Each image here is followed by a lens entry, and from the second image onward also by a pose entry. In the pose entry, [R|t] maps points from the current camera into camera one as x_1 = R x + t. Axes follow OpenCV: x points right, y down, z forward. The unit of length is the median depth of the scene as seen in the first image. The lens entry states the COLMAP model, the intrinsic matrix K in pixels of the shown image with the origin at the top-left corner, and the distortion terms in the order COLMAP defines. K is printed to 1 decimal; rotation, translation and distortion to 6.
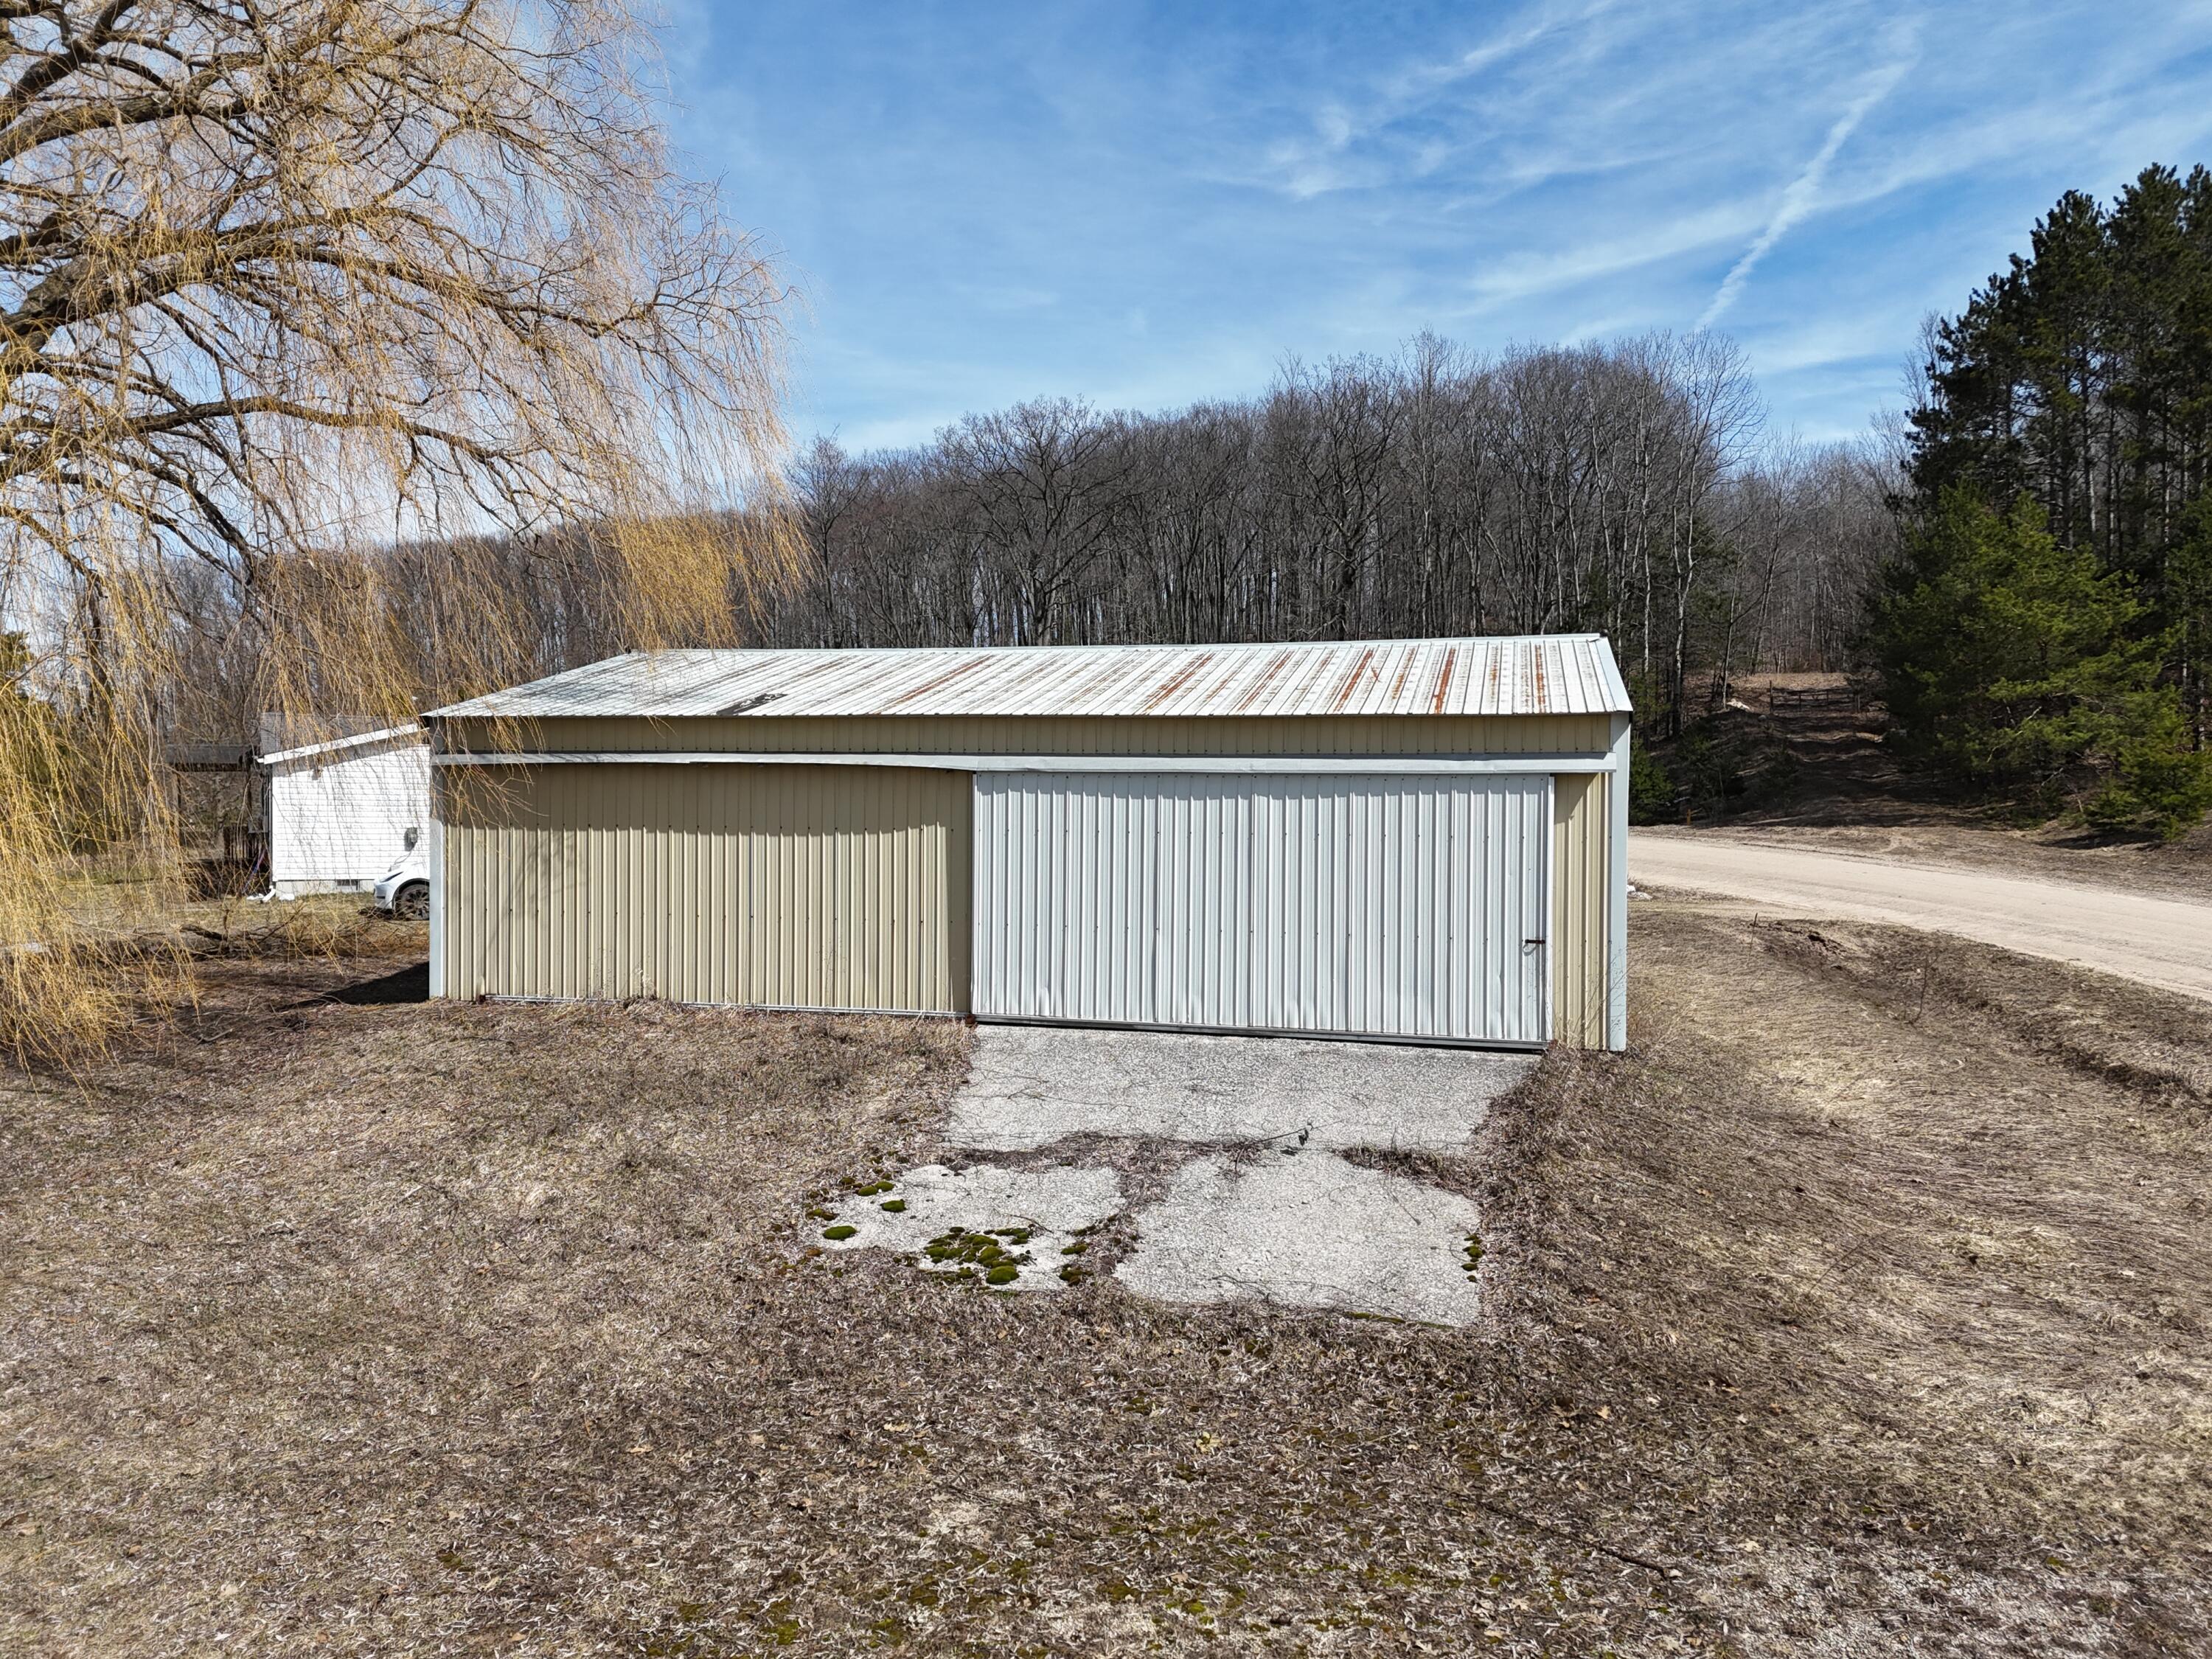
lens RADIAL K [[1549.0, 0, 1105.3], [0, 1549.0, 772.4], [0, 0, 1]] dist [0.082780, -0.018103]
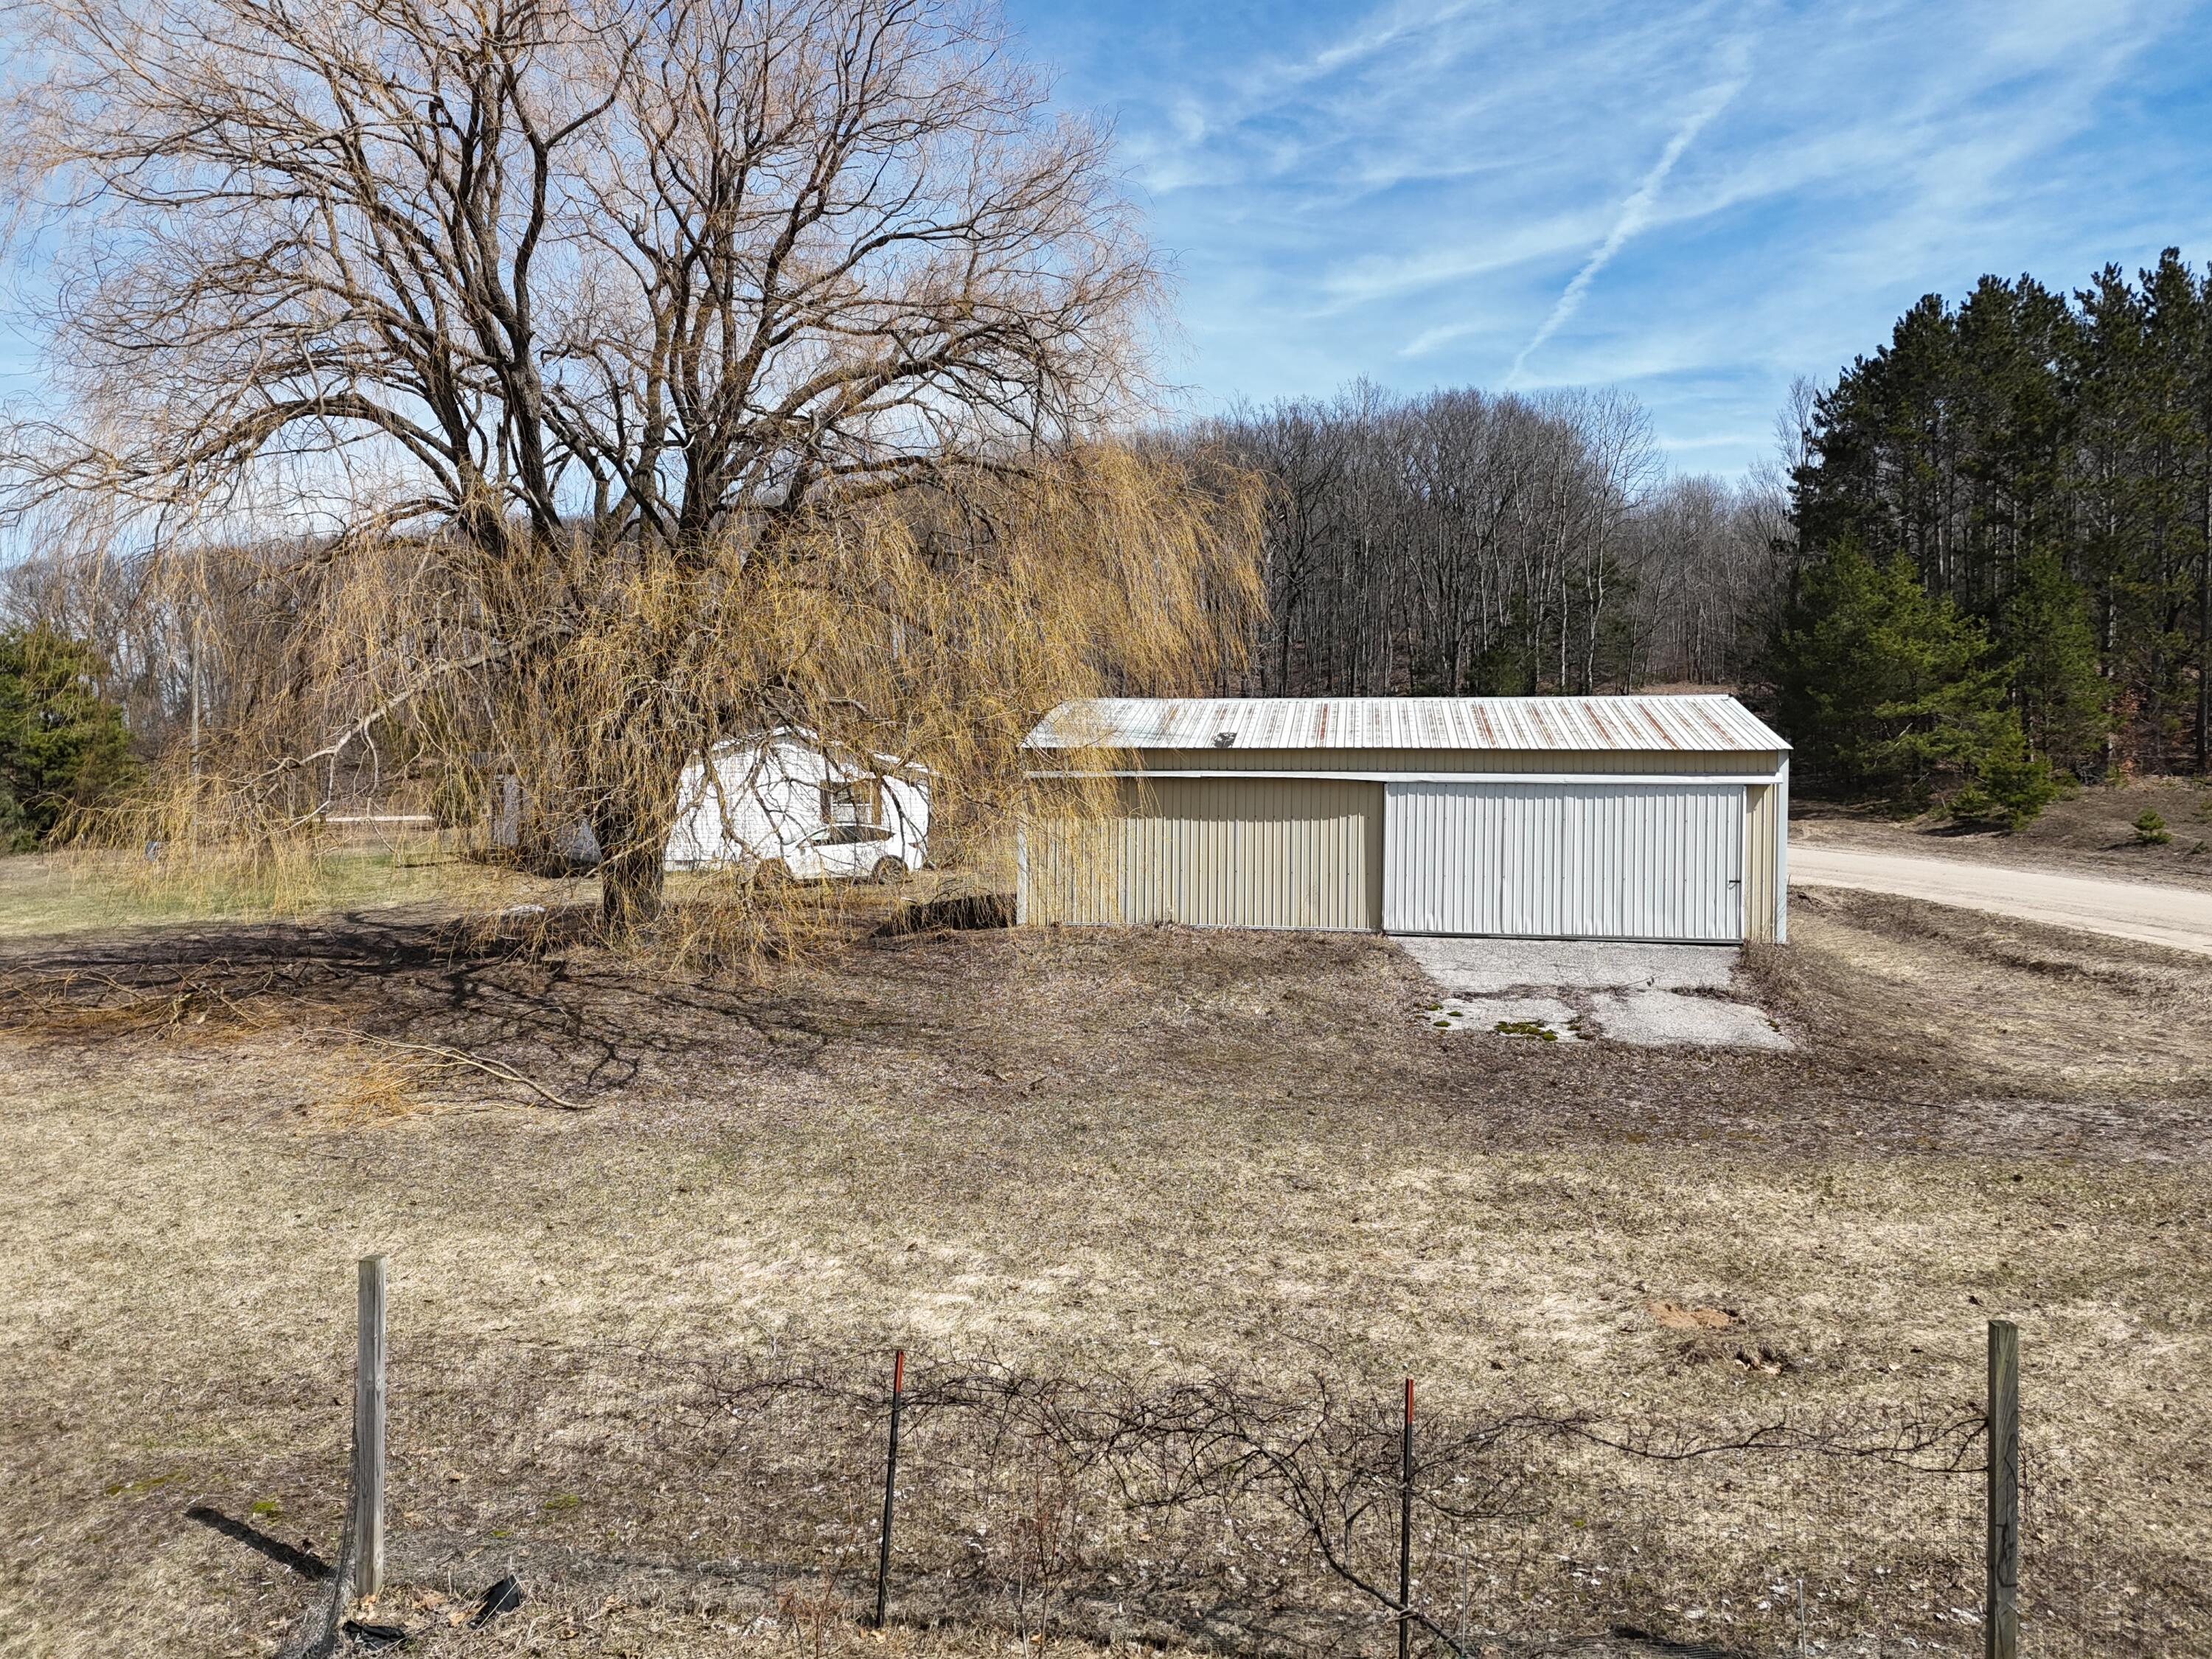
lens RADIAL K [[1549.0, 0, 1090.8], [0, 1549.0, 809.5], [0, 0, 1]] dist [0.082780, -0.018103]
pose [[0.996533, -0.001046, 0.083188, -0.092546], [-0.001107, 0.999666, 0.025829, -0.003097], [-0.083187, -0.025832, 0.996199, -0.108885]]
